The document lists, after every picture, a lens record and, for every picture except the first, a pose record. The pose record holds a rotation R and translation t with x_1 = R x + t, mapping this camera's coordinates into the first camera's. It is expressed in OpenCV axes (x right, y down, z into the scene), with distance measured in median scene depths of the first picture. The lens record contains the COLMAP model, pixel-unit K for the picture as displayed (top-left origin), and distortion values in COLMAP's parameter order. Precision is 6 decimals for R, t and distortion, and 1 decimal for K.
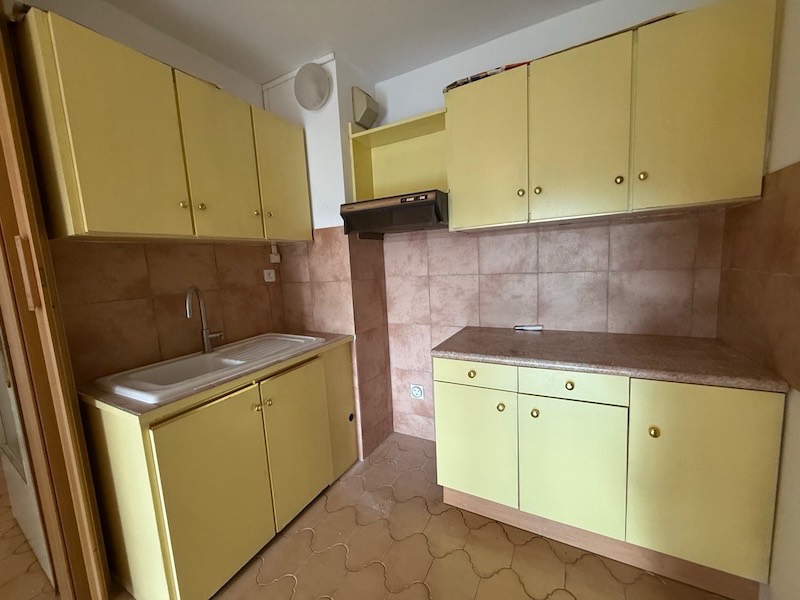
lens RADIAL K [[317.8, 0, 400.6], [0, 317.8, 298.8], [0, 0, 1]] dist [-0.002109, -0.000199]
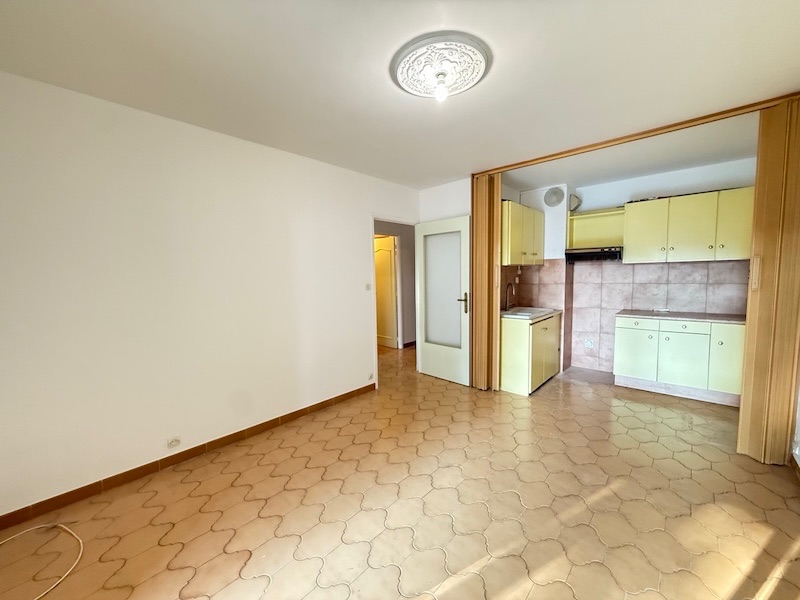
lens RADIAL K [[317.8, 0, 399.6], [0, 317.8, 299.6], [0, 0, 1]] dist [-0.002109, -0.000199]
pose [[0.968846, 0.052364, -0.242063, -0.707704], [-0.058708, 0.998093, -0.019064, 0.153683], [0.240603, 0.032681, 0.970073, -1.333531]]
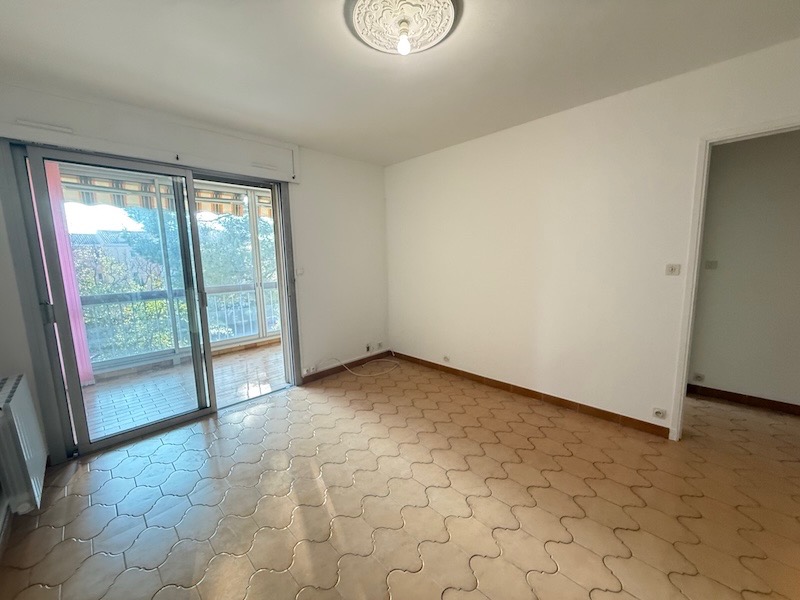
lens RADIAL K [[317.8, 0, 398.7], [0, 317.8, 303.0], [0, 0, 1]] dist [-0.002109, -0.000199]
pose [[-0.283037, 0.196975, -0.938664, 0.677415], [-0.072250, 0.971524, 0.225657, -0.170006], [0.956384, 0.131688, -0.260745, 0.920341]]
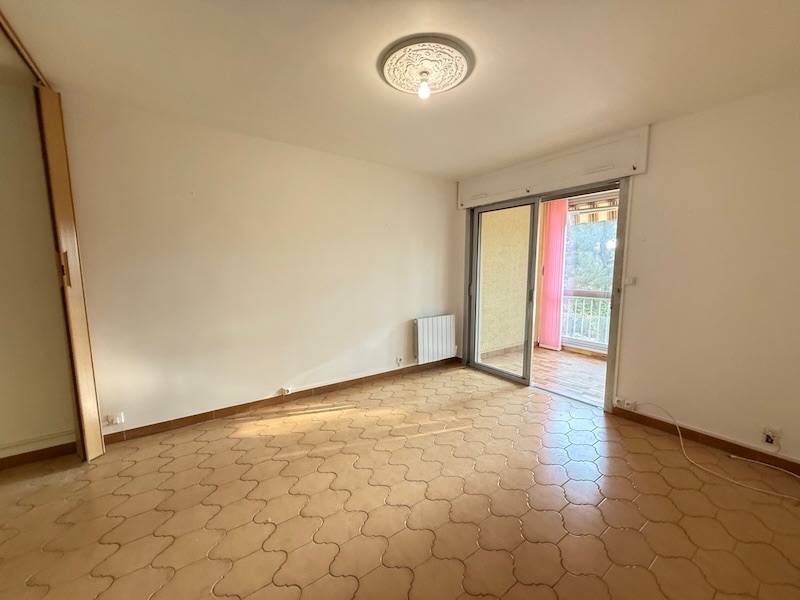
lens RADIAL K [[317.8, 0, 402.0], [0, 317.8, 303.4], [0, 0, 1]] dist [-0.002109, -0.000199]
pose [[-0.899477, 0.001270, 0.436966, -1.651724], [0.093966, 0.977163, 0.190586, -0.182465], [-0.426745, 0.212488, -0.879055, 2.309238]]
